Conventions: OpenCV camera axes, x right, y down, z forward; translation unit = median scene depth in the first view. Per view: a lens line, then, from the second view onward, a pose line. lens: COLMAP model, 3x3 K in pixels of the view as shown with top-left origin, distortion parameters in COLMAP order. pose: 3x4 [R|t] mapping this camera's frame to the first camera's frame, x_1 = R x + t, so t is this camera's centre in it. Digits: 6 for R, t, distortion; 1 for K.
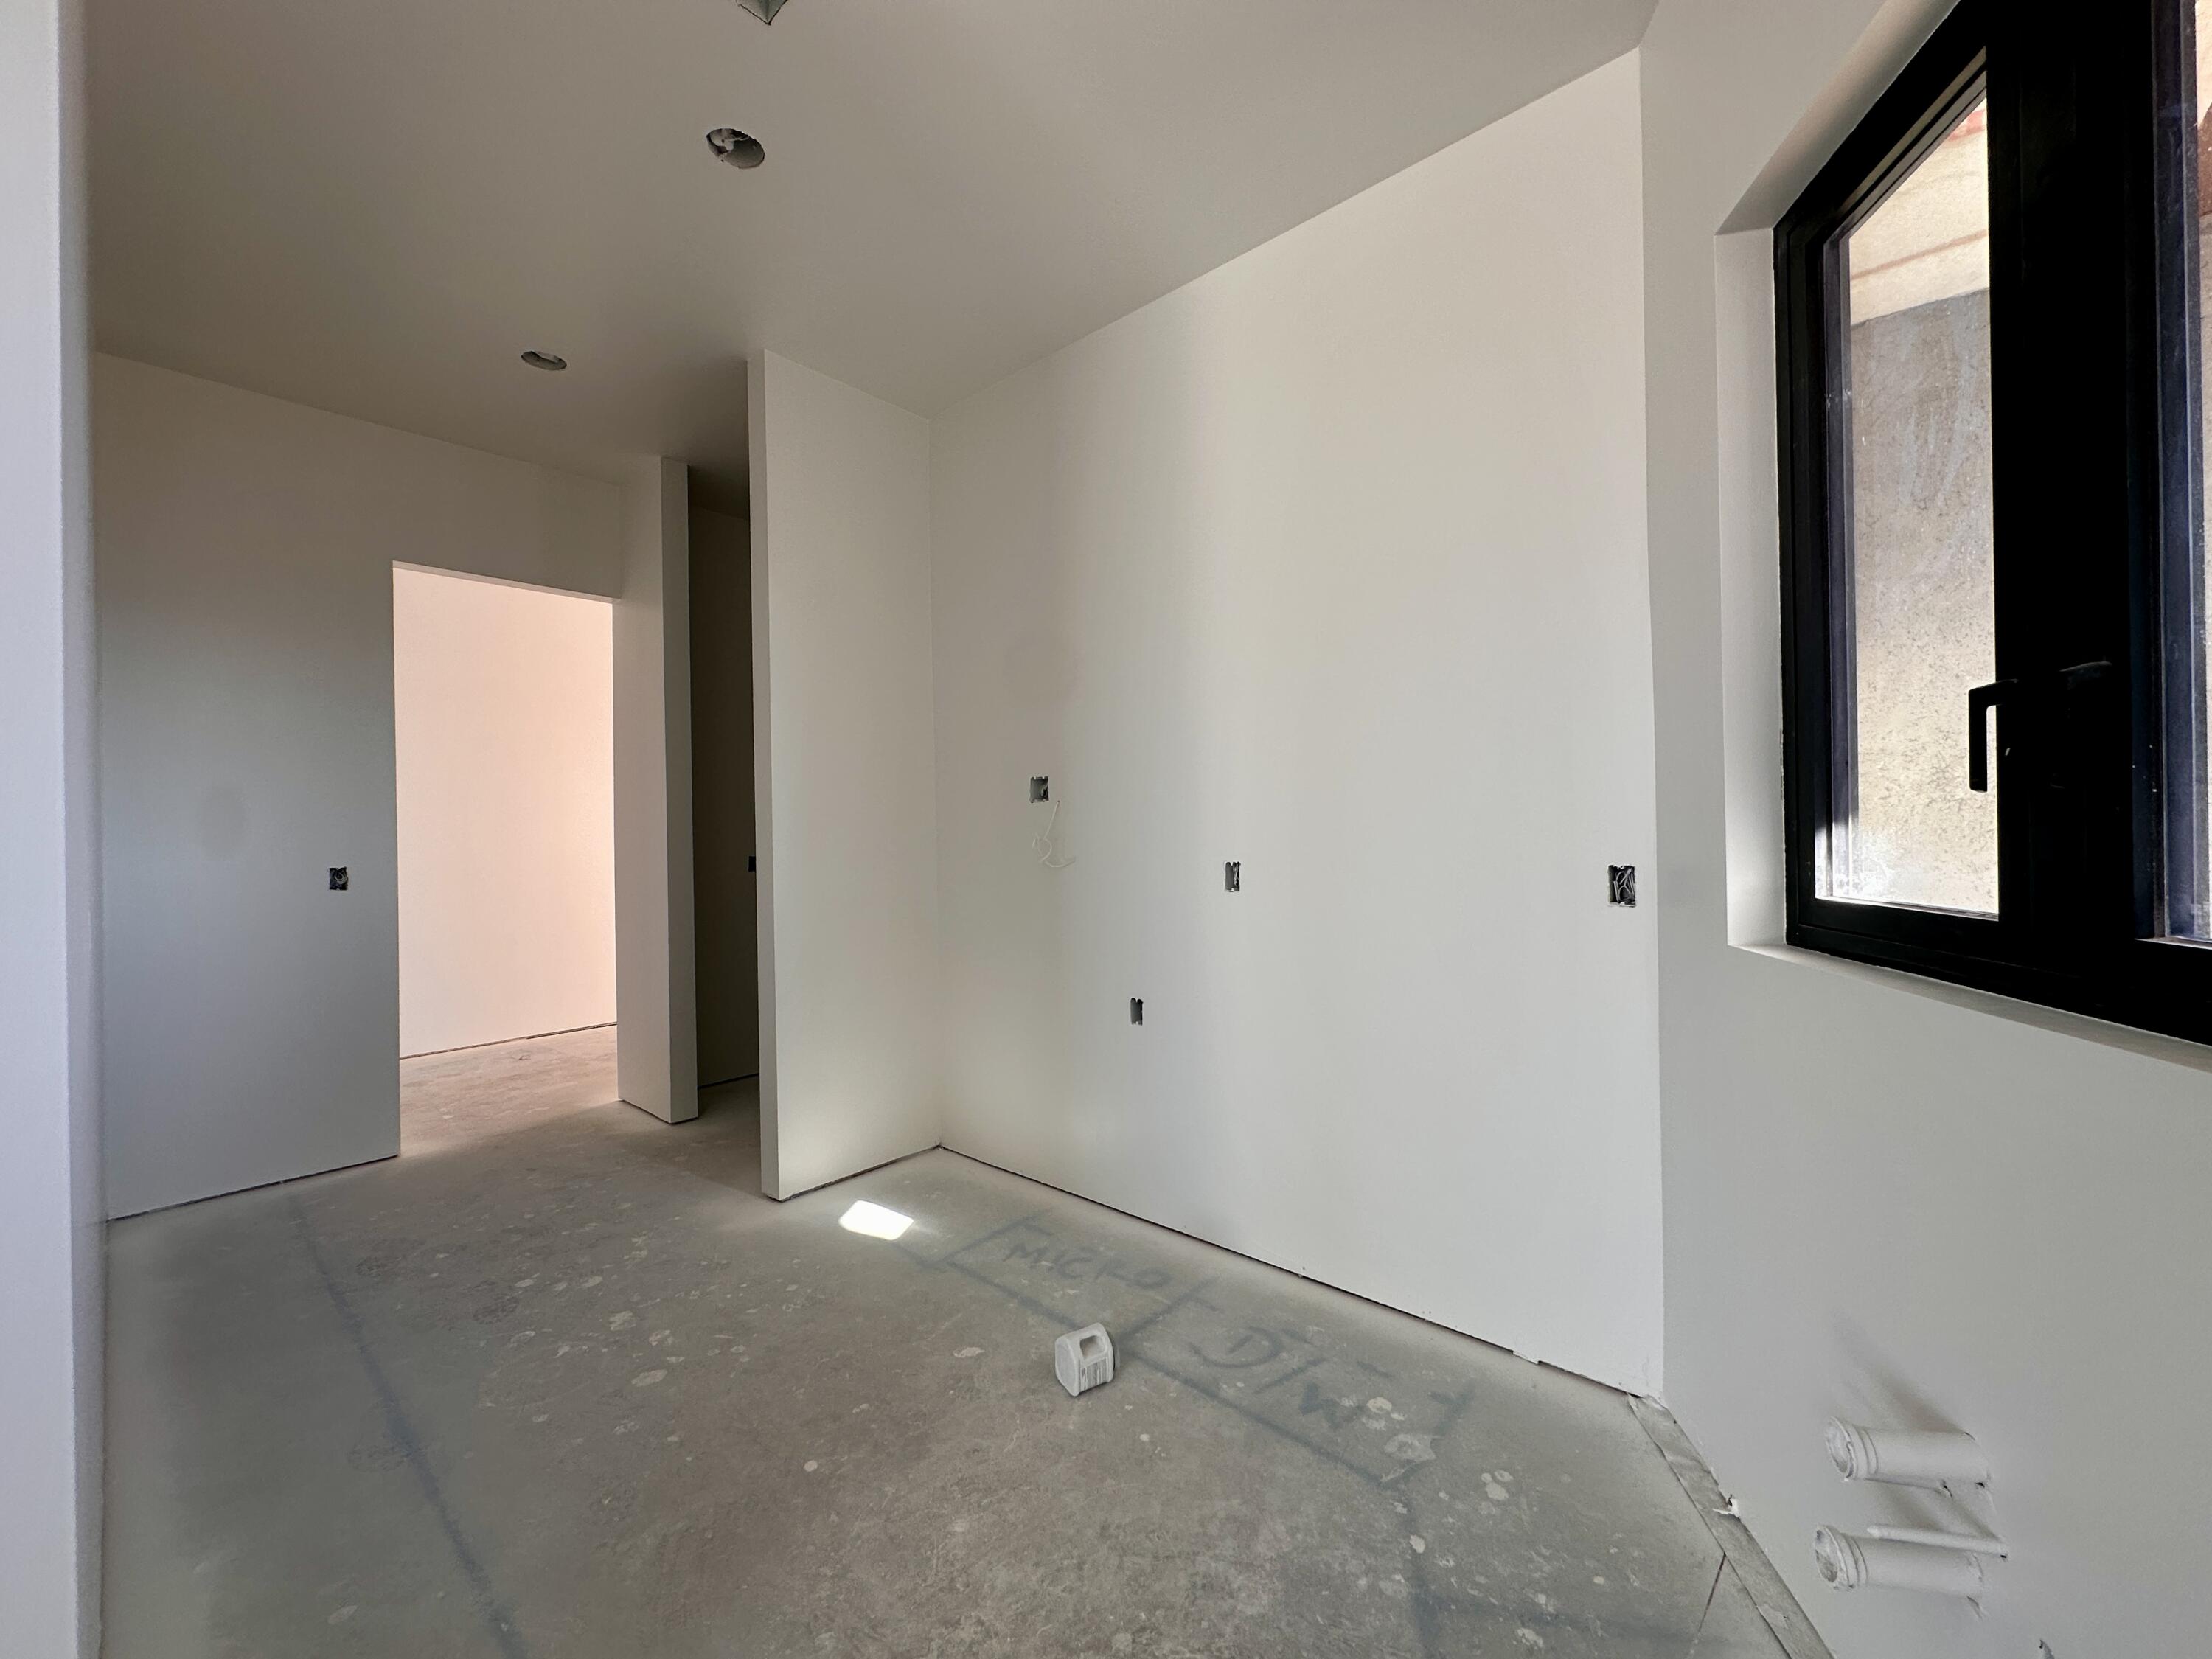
lens RADIAL K [[881.8, 0, 1108.3], [0, 881.8, 827.6], [0, 0, 1]] dist [-0.002325, 0.000587]
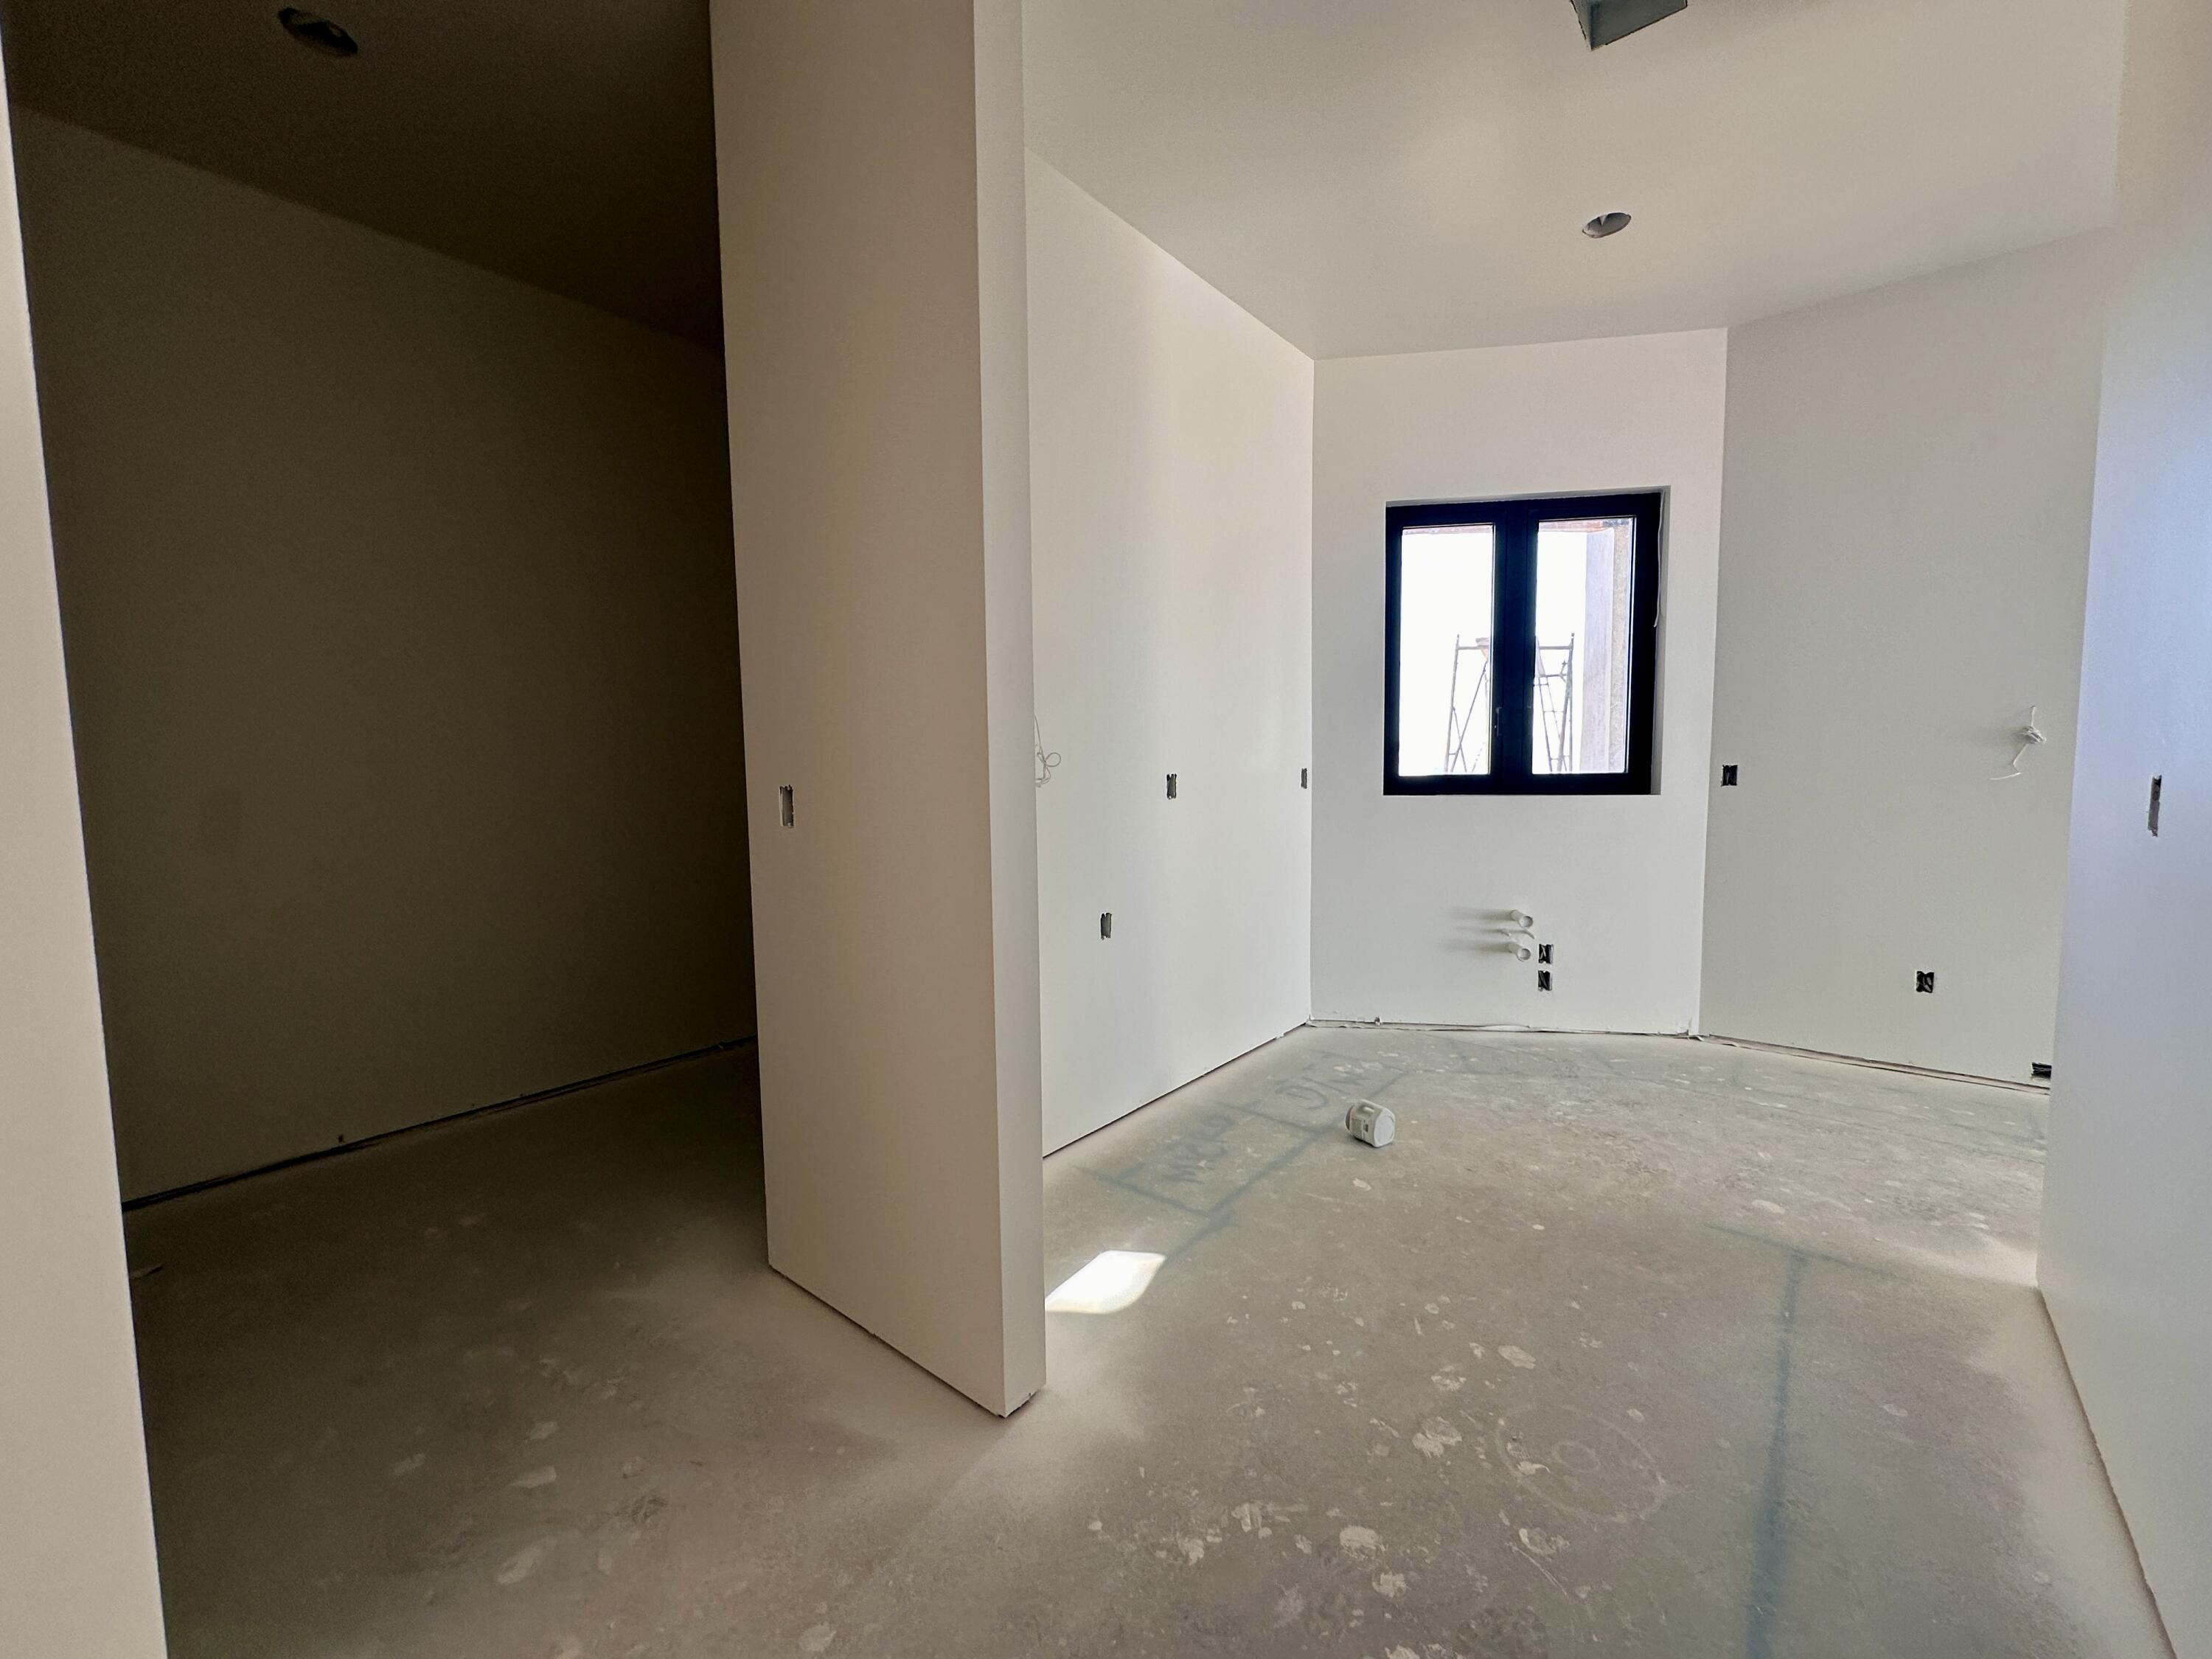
lens RADIAL K [[881.8, 0, 1107.9], [0, 881.8, 832.2], [0, 0, 1]] dist [-0.002325, 0.000587]
pose [[-0.031539, -0.067028, 0.997252, -1.330332], [0.012769, 0.997640, 0.067458, 0.045390], [-0.999421, 0.014862, -0.030609, 1.412989]]
